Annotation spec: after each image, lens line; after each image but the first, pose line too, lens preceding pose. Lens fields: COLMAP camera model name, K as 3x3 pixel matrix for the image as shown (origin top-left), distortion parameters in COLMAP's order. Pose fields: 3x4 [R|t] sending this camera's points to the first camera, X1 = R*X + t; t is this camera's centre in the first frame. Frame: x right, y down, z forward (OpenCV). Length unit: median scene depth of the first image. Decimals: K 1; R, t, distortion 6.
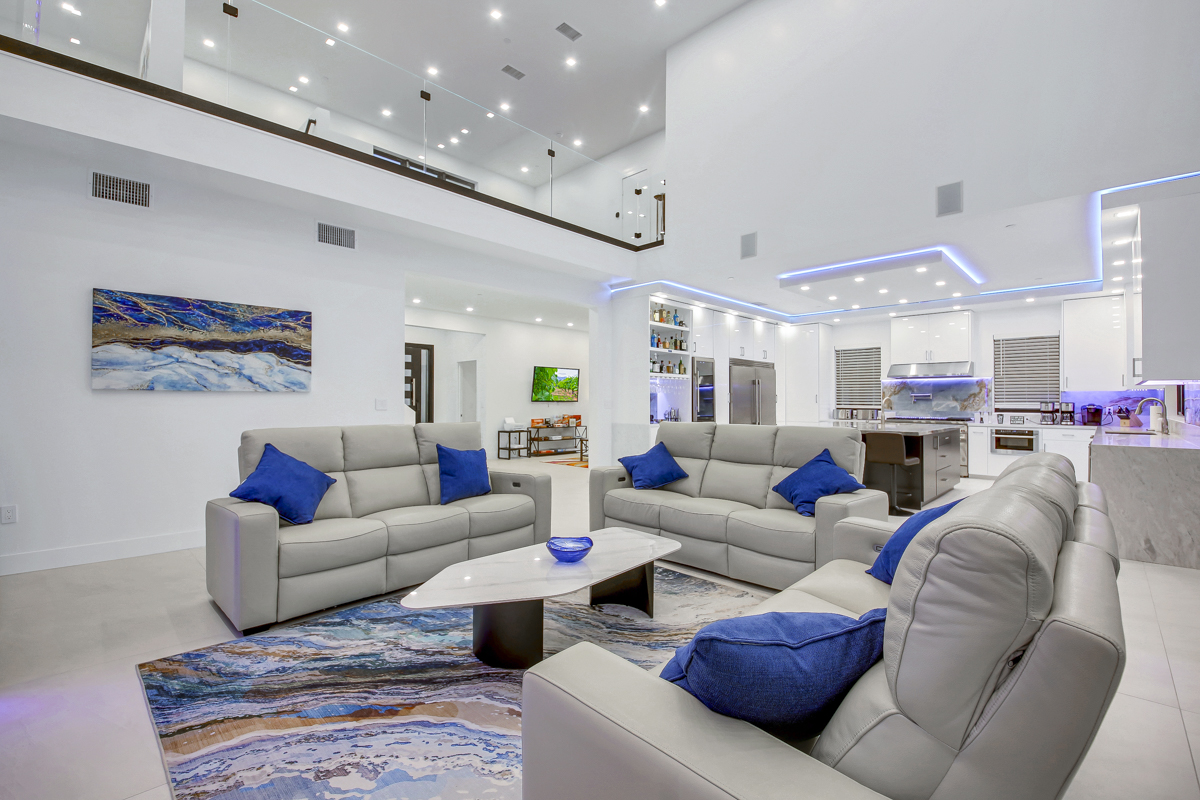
lens RADIAL K [[524.4, 0, 634.2], [0, 524.4, 405.0], [0, 0, 1]] dist [-0.016524, -0.000957]
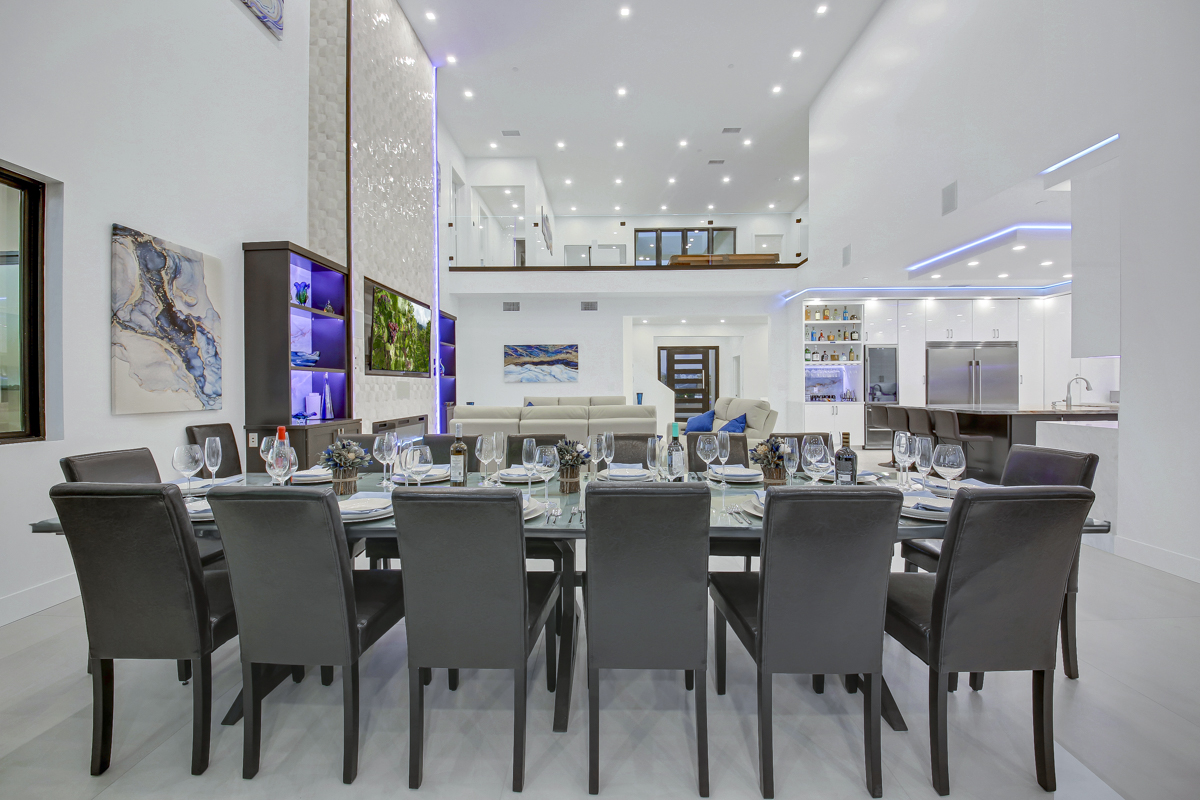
lens RADIAL K [[467.3, 0, 597.4], [0, 467.3, 389.7], [0, 0, 1]] dist [-0.000412, -0.000164]
pose [[0.669645, -0.003761, -0.742672, 0.856541], [0.003394, 0.999992, -0.002003, 0.012096], [0.742673, -0.001180, 0.669653, -0.226085]]
